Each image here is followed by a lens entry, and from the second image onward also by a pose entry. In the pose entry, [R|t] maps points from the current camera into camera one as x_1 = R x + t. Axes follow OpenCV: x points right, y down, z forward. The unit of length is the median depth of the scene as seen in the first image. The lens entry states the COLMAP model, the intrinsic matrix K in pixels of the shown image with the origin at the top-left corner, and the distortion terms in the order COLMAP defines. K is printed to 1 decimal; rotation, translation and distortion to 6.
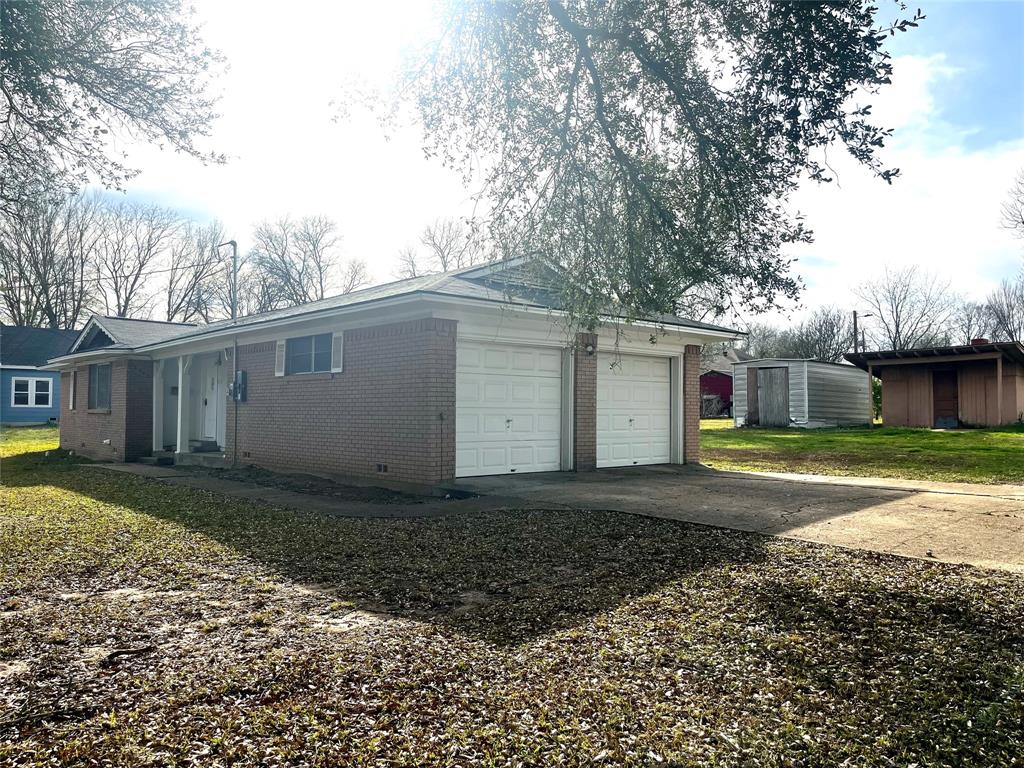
lens RADIAL K [[772.1, 0, 512.8], [0, 772.1, 383.8], [0, 0, 1]] dist [0.007298, 0.001952]
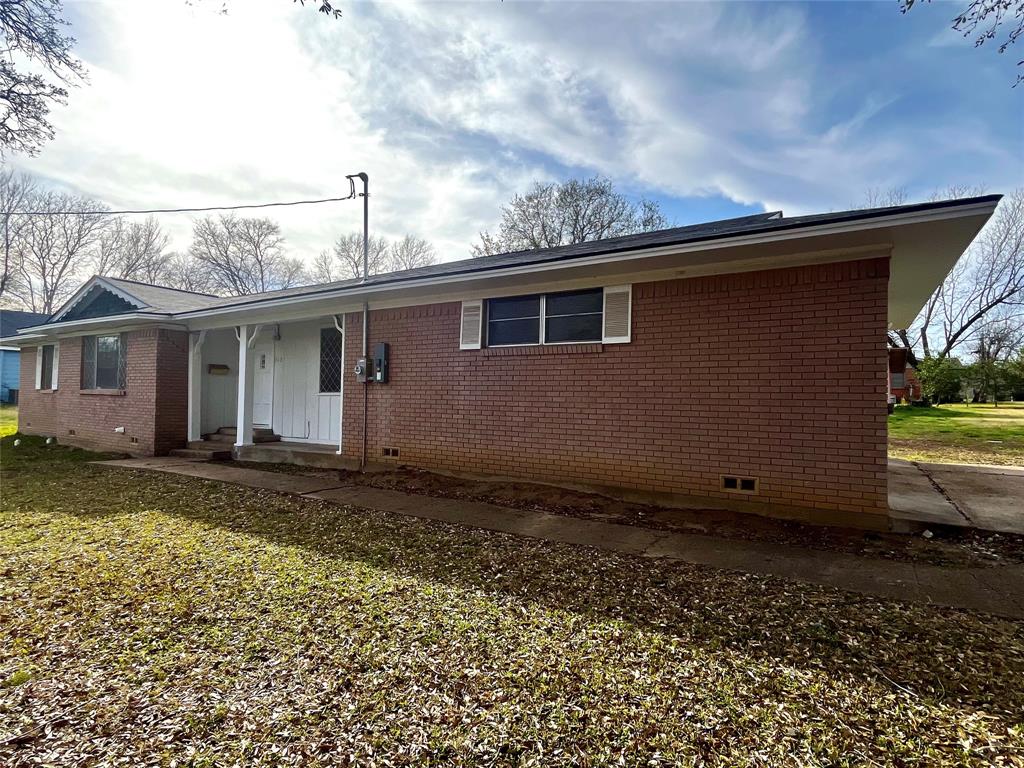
lens RADIAL K [[563.5, 0, 511.4], [0, 563.5, 383.5], [0, 0, 1]] dist [-0.005725, -0.001144]
pose [[0.966923, 0.019274, 0.254339, -0.284514], [-0.022149, 0.999719, 0.008443, 0.012479], [-0.254105, -0.013797, 0.967078, 0.333560]]
